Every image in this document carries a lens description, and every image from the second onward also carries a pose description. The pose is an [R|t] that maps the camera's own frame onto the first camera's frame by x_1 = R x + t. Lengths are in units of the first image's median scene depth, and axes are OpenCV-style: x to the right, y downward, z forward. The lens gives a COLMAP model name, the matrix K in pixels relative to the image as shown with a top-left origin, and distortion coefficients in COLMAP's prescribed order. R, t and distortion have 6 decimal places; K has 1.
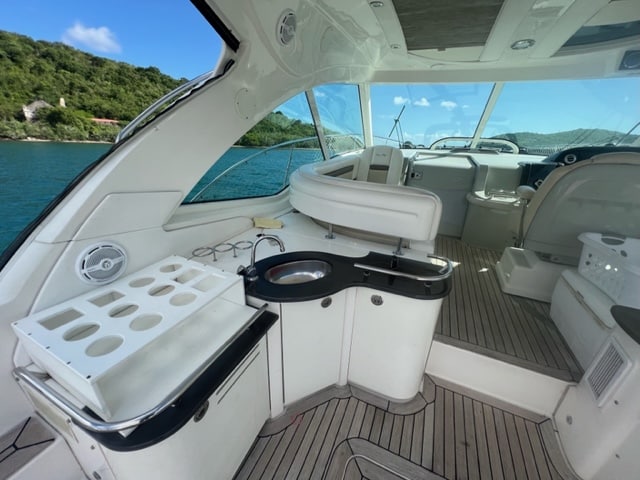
lens RADIAL K [[256.8, 0, 318.2], [0, 256.8, 238.7], [0, 0, 1]] dist [-0.002675, 0.000739]
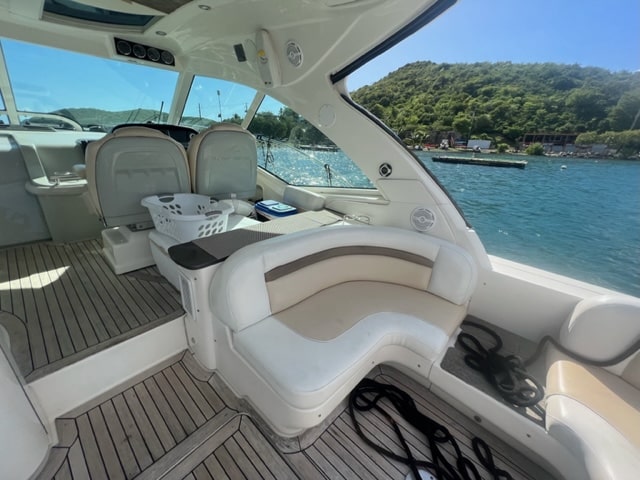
lens RADIAL K [[256.8, 0, 317.0], [0, 256.8, 238.7], [0, 0, 1]] dist [-0.002675, 0.000739]
pose [[0.295021, -0.377719, 0.877662, 0.187112], [0.312757, 0.906119, 0.284835, 0.058878], [-0.902854, 0.190462, 0.385459, -0.129233]]
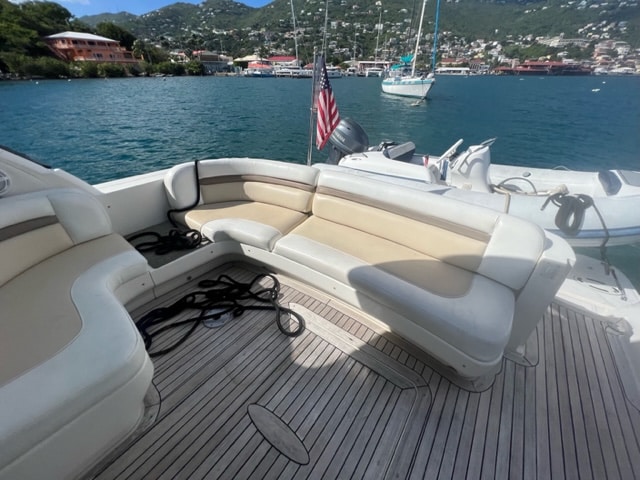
lens RADIAL K [[256.8, 0, 320.7], [0, 256.8, 237.7], [0, 0, 1]] dist [-0.002675, 0.000739]
pose [[-0.976566, -0.156390, 0.147857, 0.065875], [0.025999, 0.596249, 0.802378, -0.122077], [-0.213644, 0.787419, -0.578211, 0.305476]]
